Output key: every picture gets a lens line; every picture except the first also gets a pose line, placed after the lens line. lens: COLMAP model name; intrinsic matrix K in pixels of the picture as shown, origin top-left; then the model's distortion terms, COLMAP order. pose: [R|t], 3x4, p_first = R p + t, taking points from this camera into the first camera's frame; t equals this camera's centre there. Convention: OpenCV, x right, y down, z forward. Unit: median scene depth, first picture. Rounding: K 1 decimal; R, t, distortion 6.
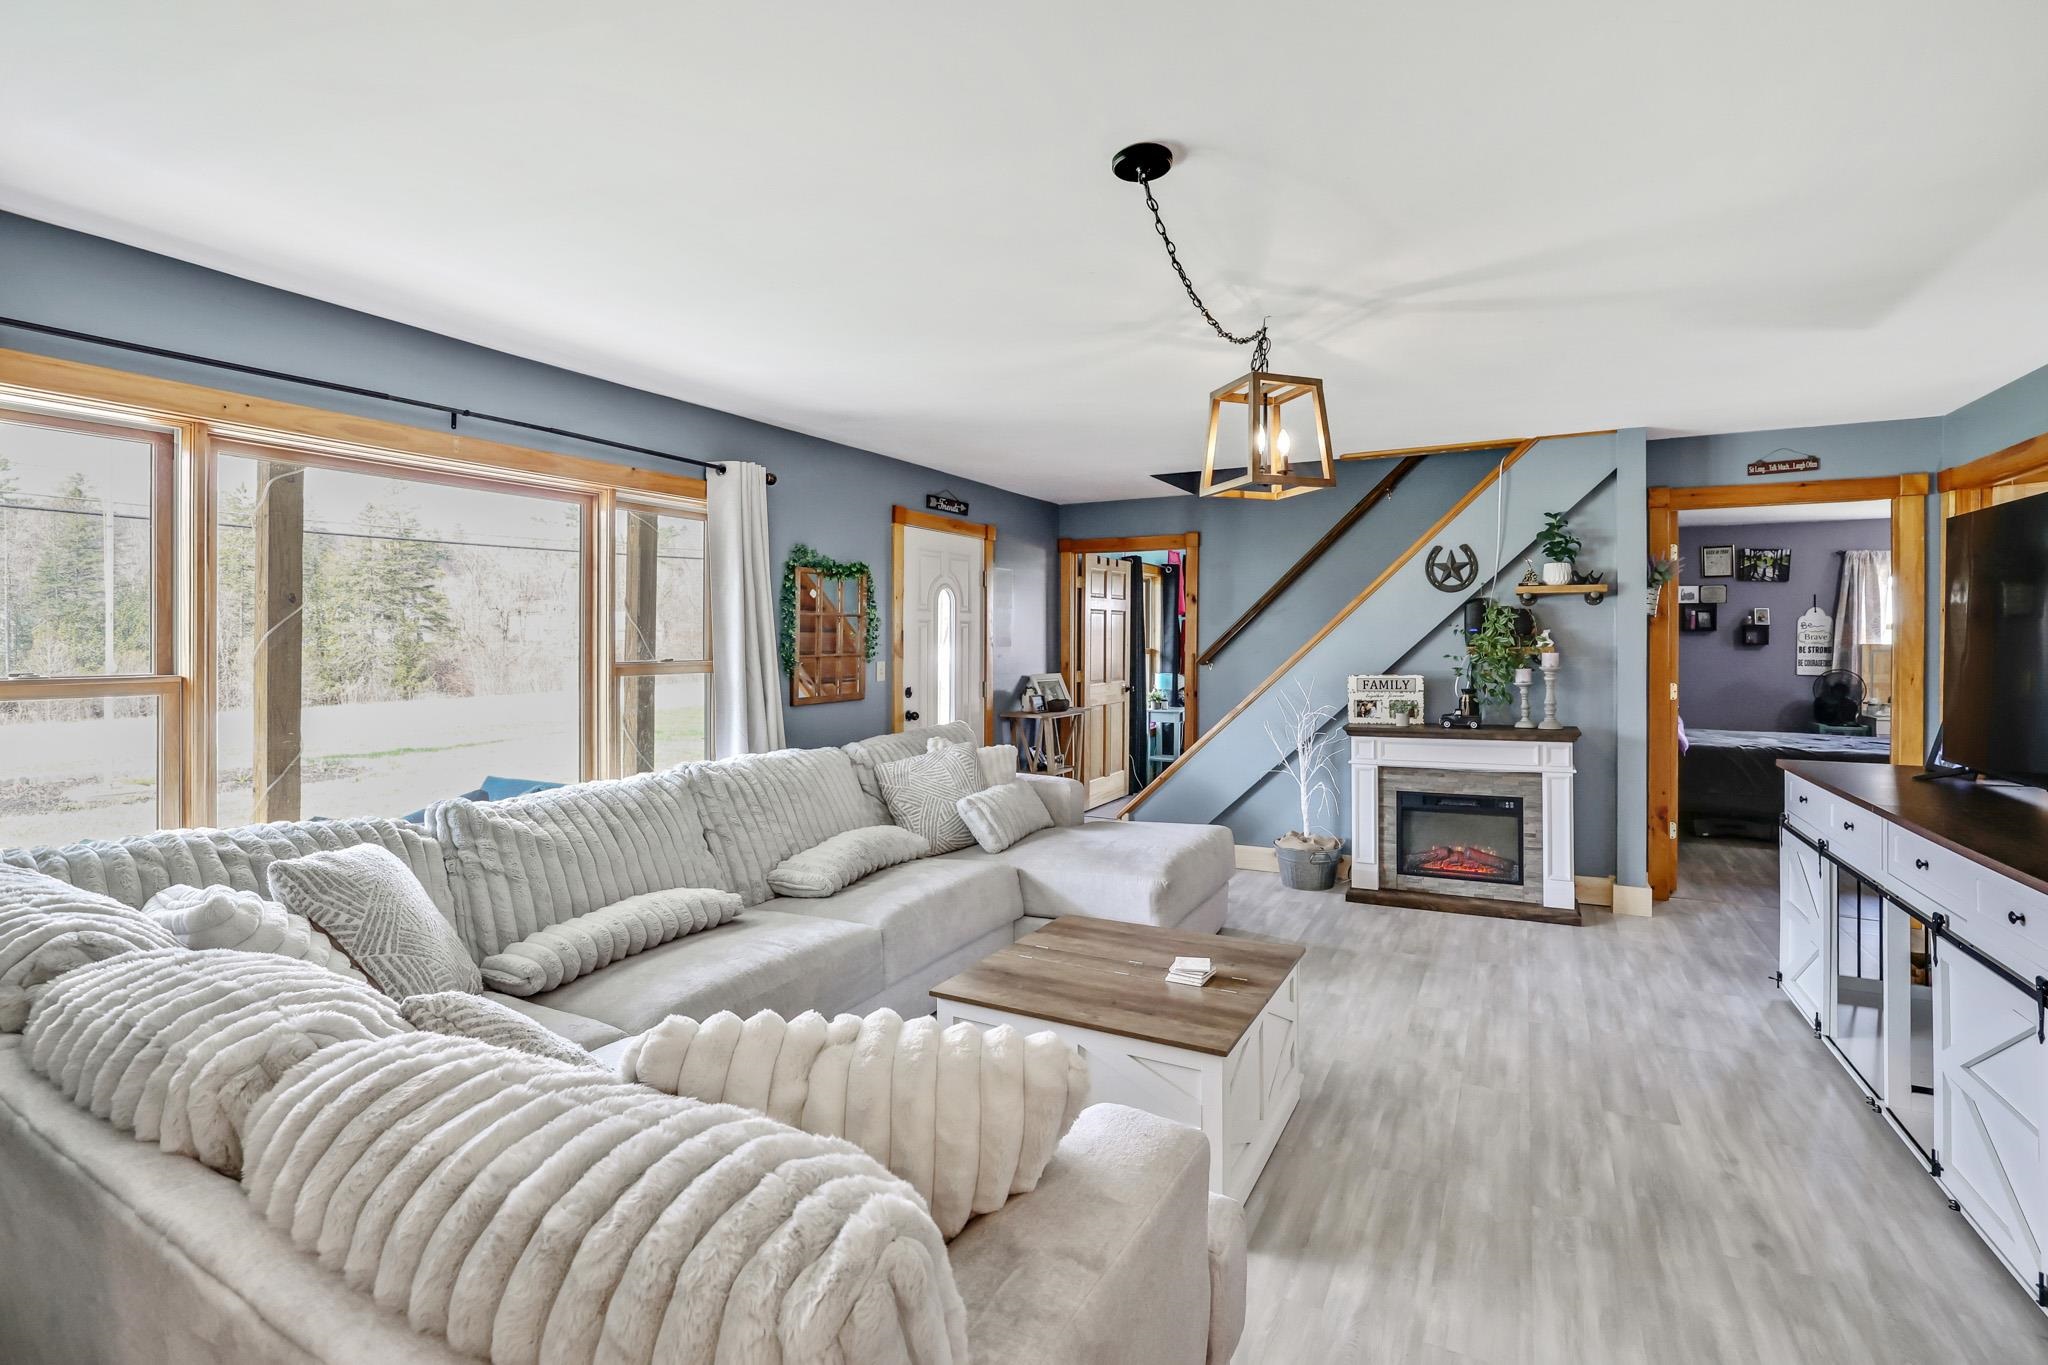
lens RADIAL K [[901.1, 0, 1037.5], [0, 901.1, 642.8], [0, 0, 1]] dist [-0.038239, 0.008841]
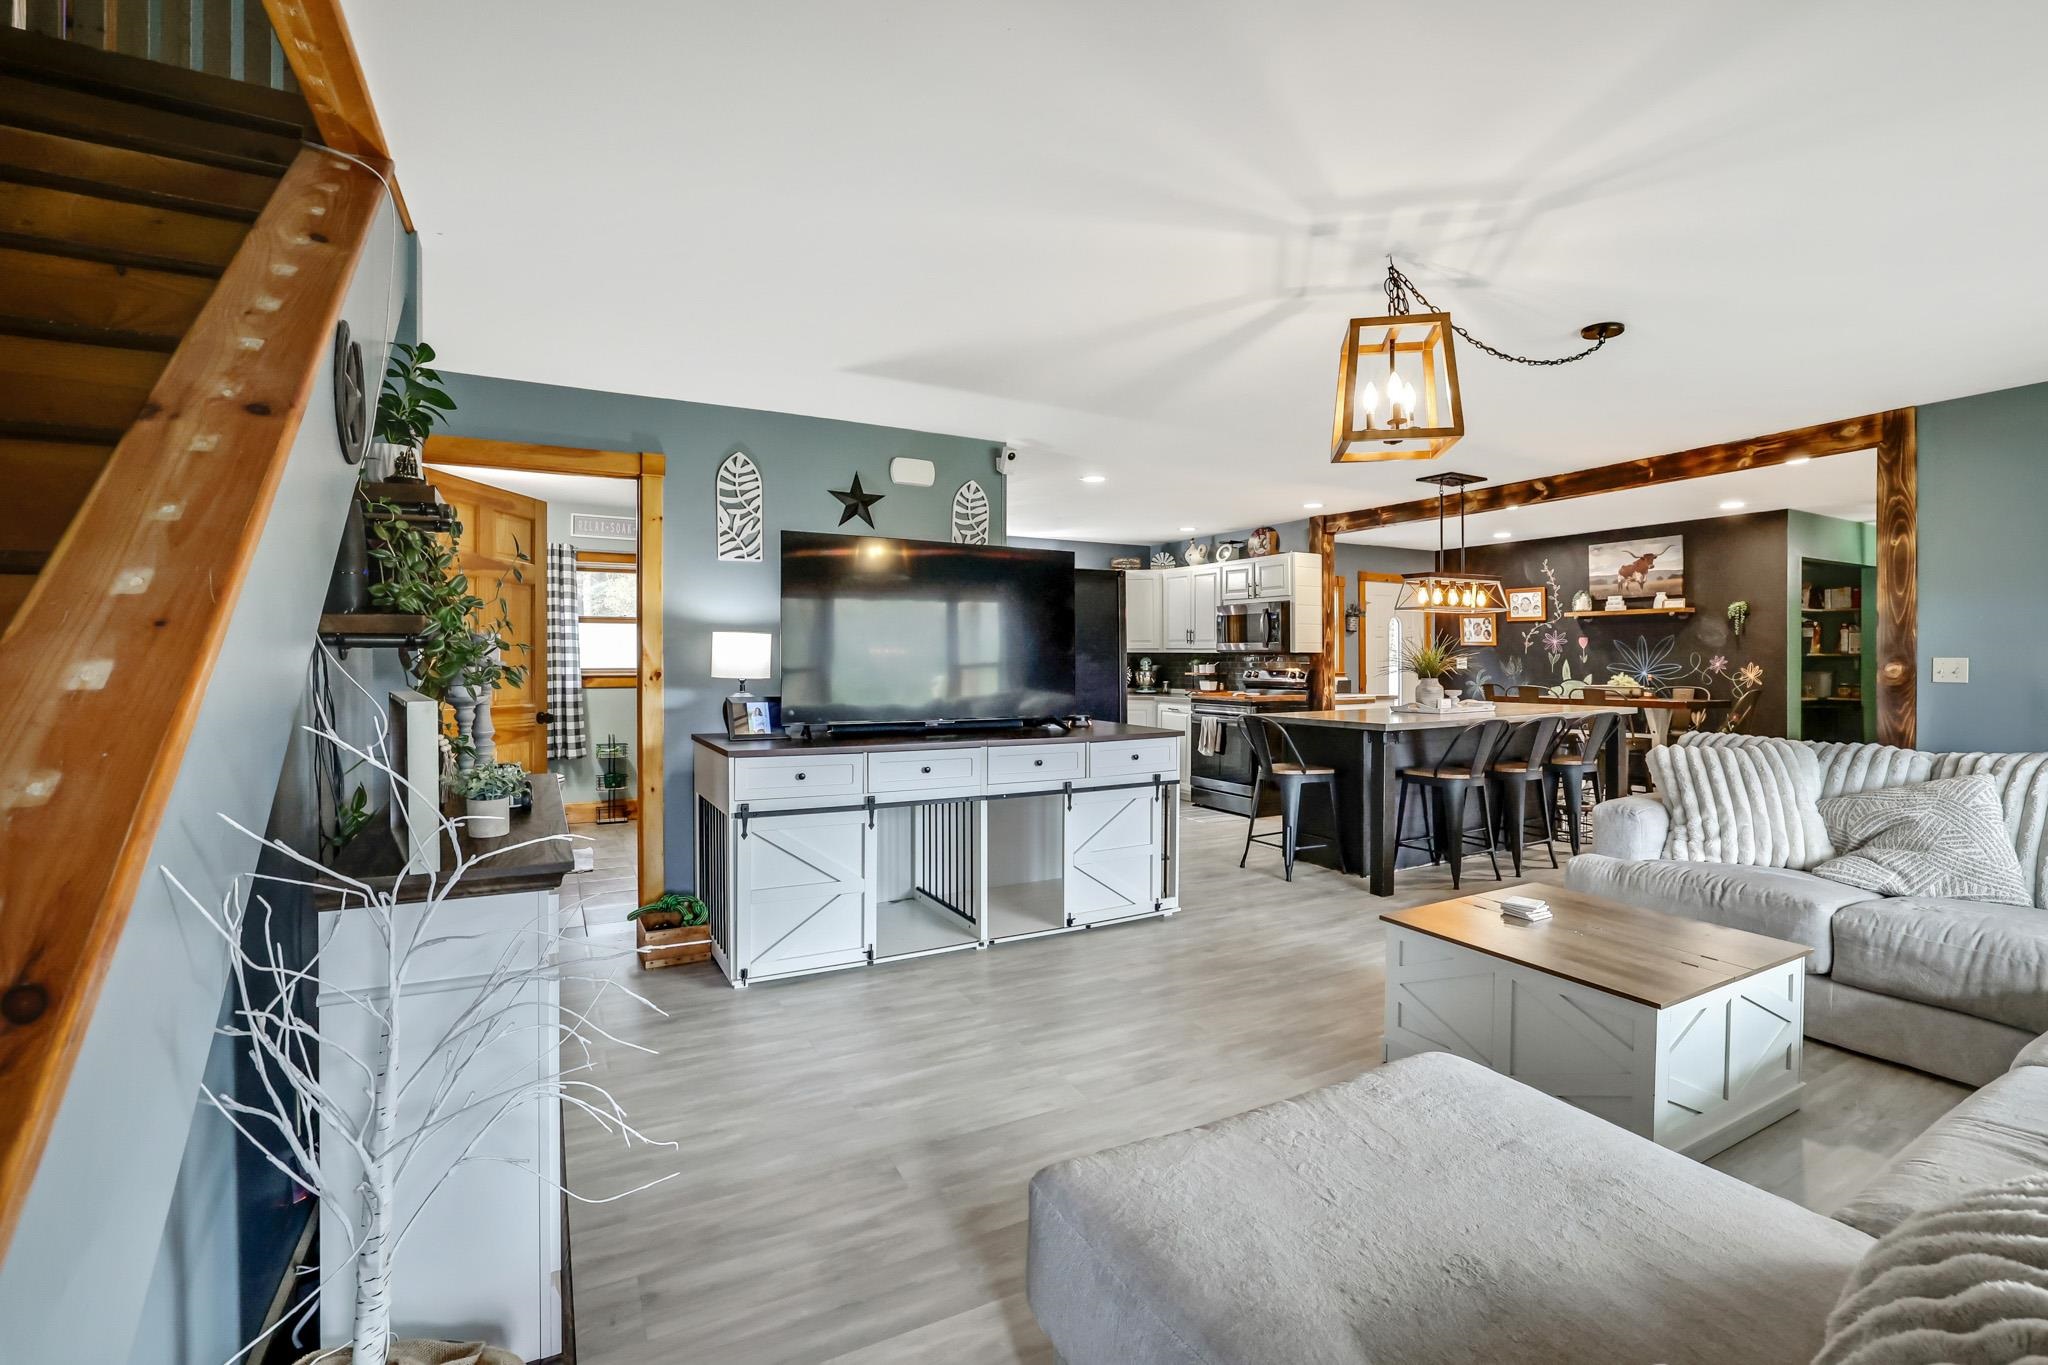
lens RADIAL K [[901.1, 0, 999.0], [0, 901.1, 661.3], [0, 0, 1]] dist [-0.038239, 0.008841]
pose [[-0.824145, -0.002183, 0.566374, 0.044889], [0.001212, 0.999983, 0.005618, 0.023316], [-0.566377, 0.005317, -0.824129, 1.218496]]
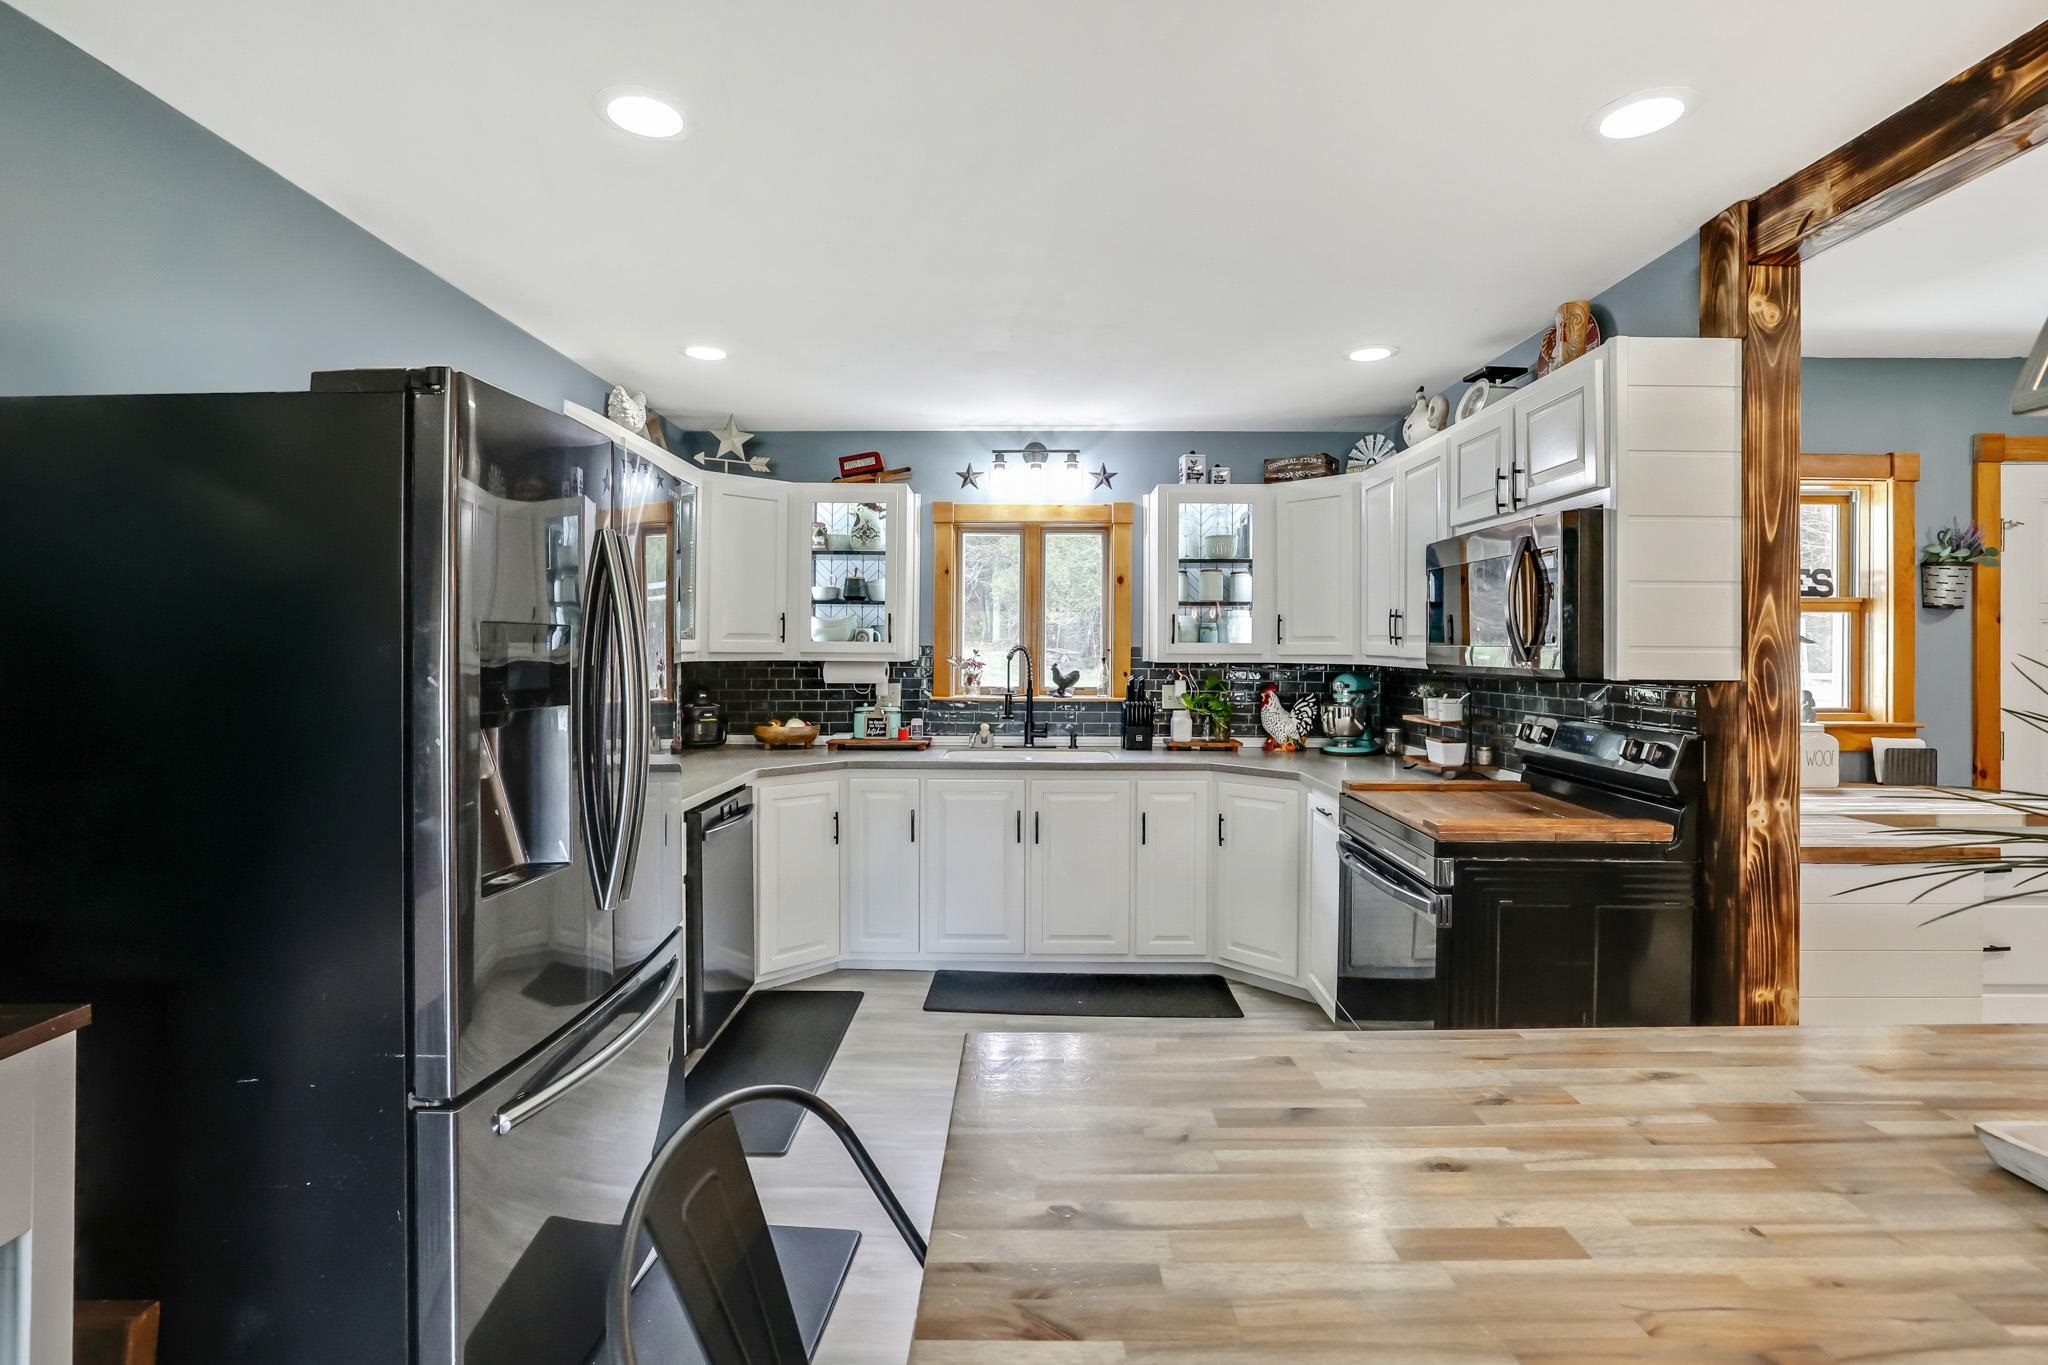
lens RADIAL K [[938.5, 0, 1037.2], [0, 938.5, 659.5], [0, 0, 1]] dist [-0.052027, 0.015429]
pose [[-0.469535, -0.015288, 0.882782, 0.223641], [-0.000248, 0.999852, 0.017183, -0.001439], [-0.882914, 0.007849, -0.469469, 0.165395]]
